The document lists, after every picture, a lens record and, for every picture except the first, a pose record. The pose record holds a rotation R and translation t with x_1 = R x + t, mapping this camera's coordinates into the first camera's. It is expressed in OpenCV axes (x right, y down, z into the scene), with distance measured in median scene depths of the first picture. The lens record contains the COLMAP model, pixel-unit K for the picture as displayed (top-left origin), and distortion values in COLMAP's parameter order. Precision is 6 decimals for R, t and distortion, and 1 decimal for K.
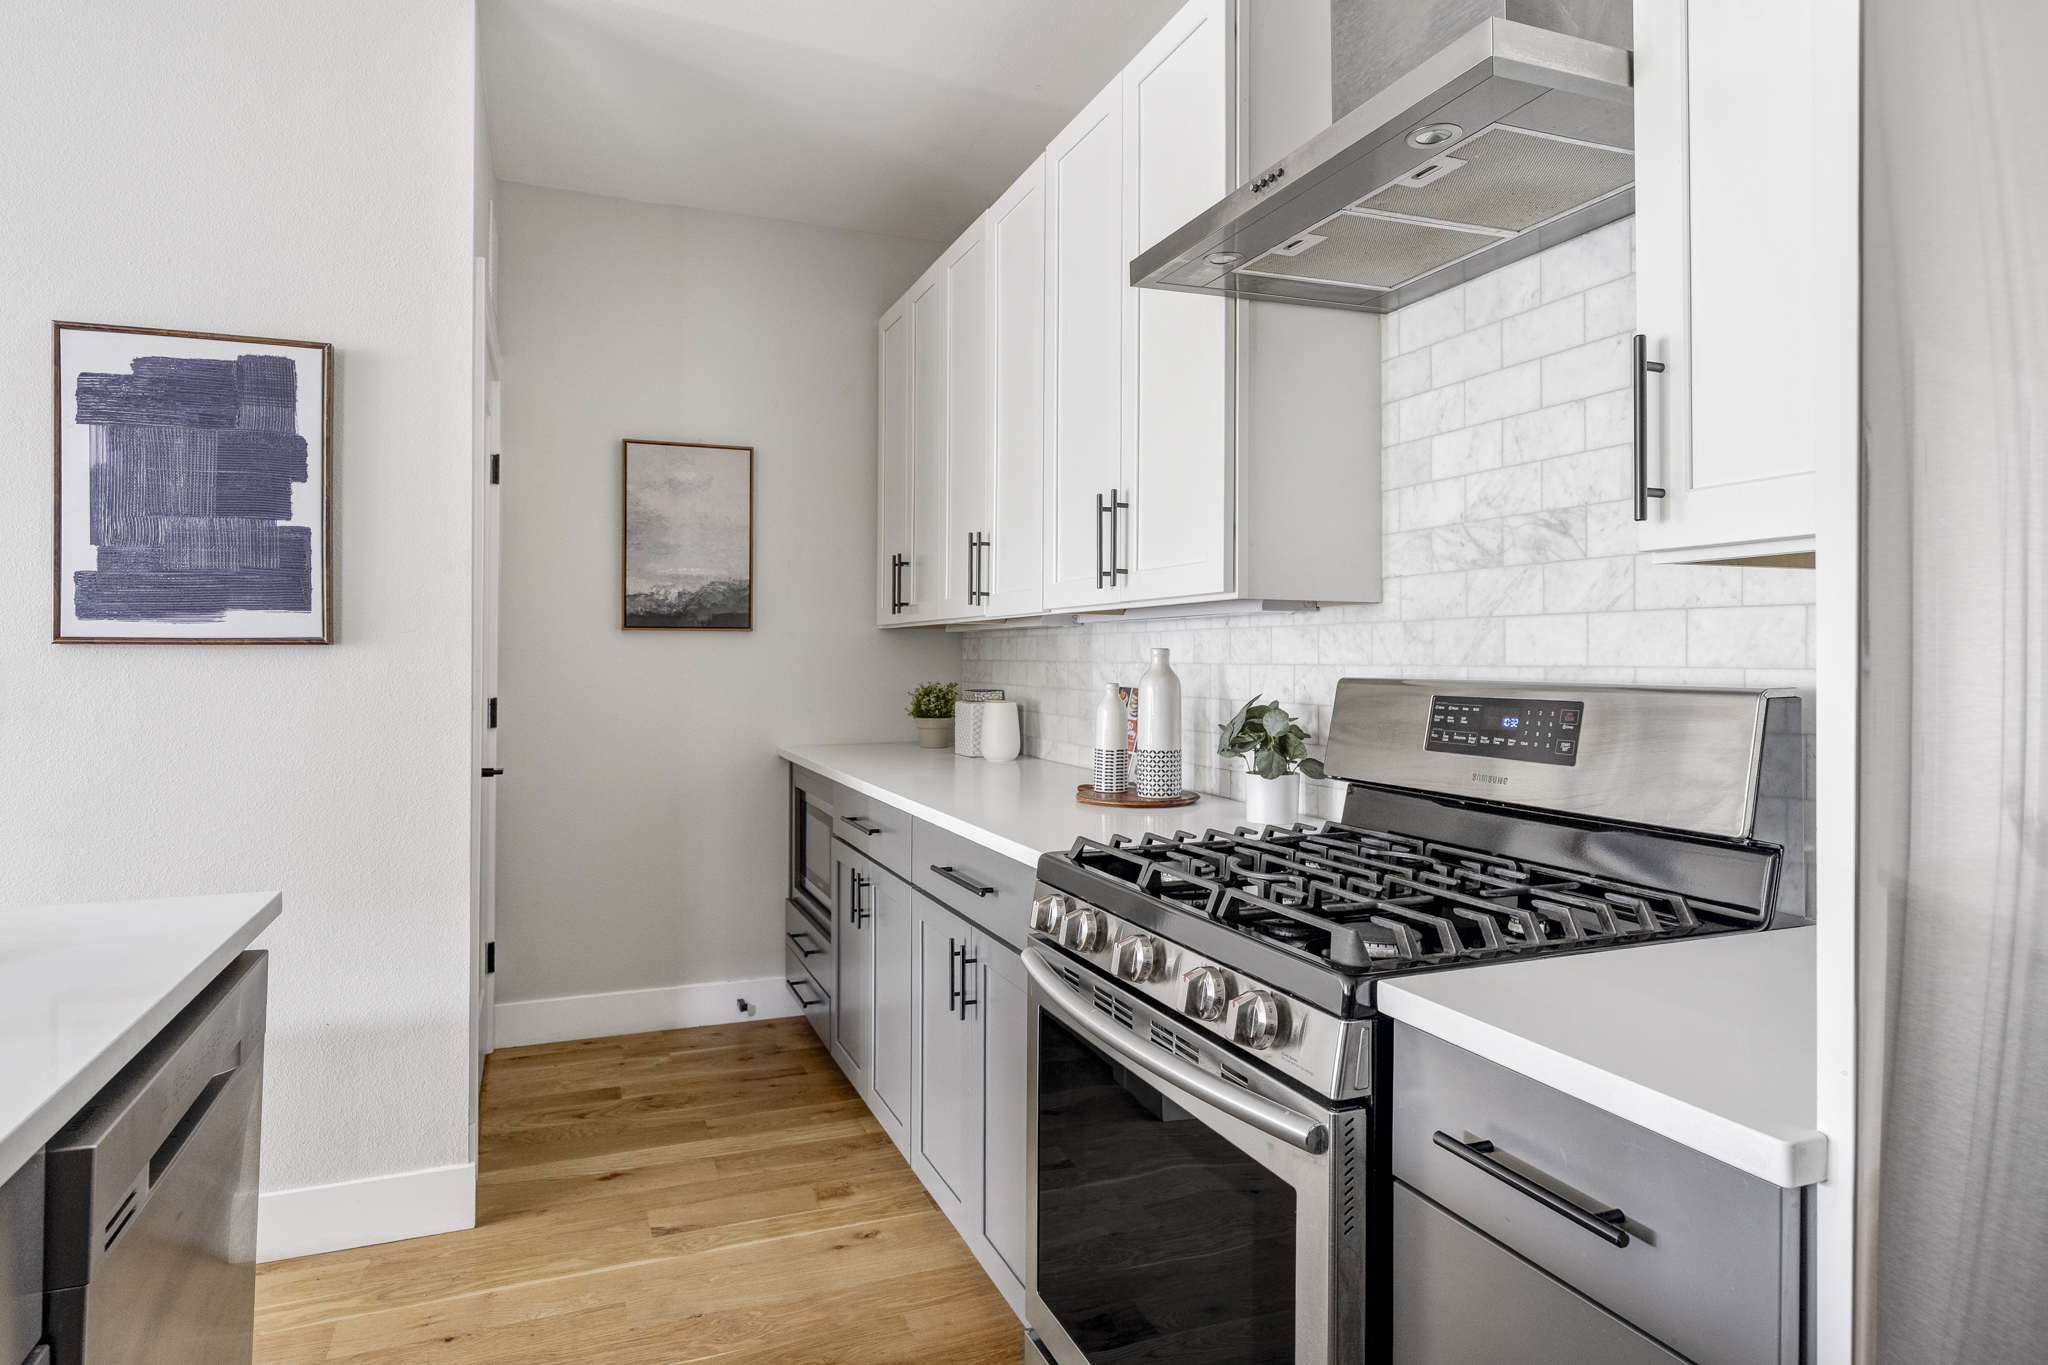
lens RADIAL K [[1180.2, 0, 1020.4], [0, 1180.2, 650.9], [0, 0, 1]] dist [-0.000025, 0.000341]
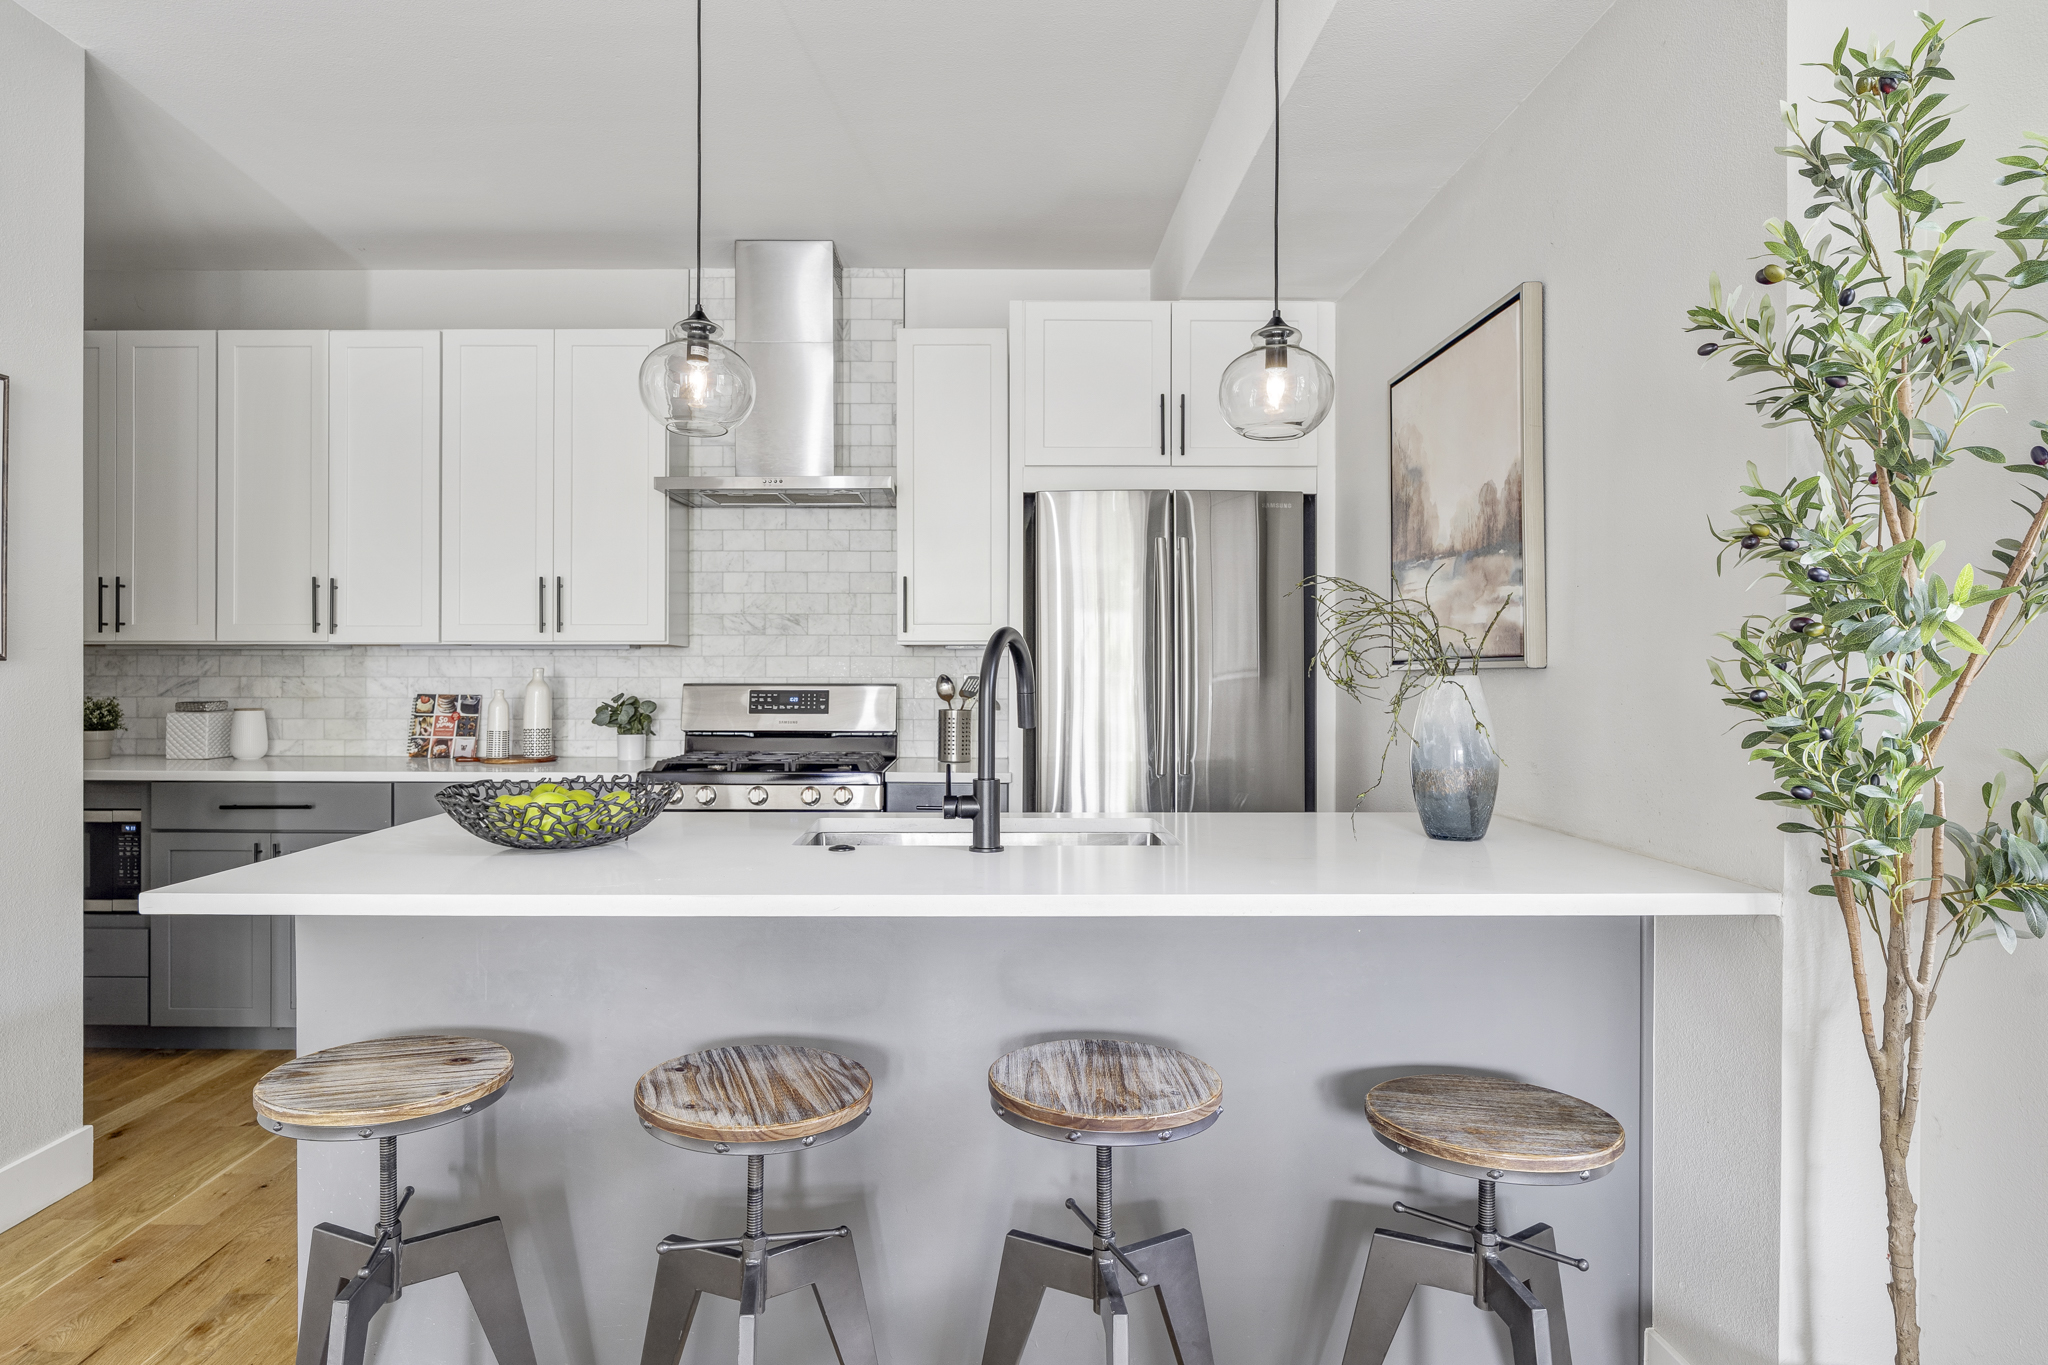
lens RADIAL K [[1180.7, 0, 1024.0], [0, 1180.7, 682.5], [0, 0, 1]] dist [0.000228, 0.000178]
pose [[0.332165, -0.002316, 0.943218, -1.491283], [-0.005139, 0.999978, 0.004265, 0.009670], [-0.943207, -0.006264, 0.332146, -0.244698]]
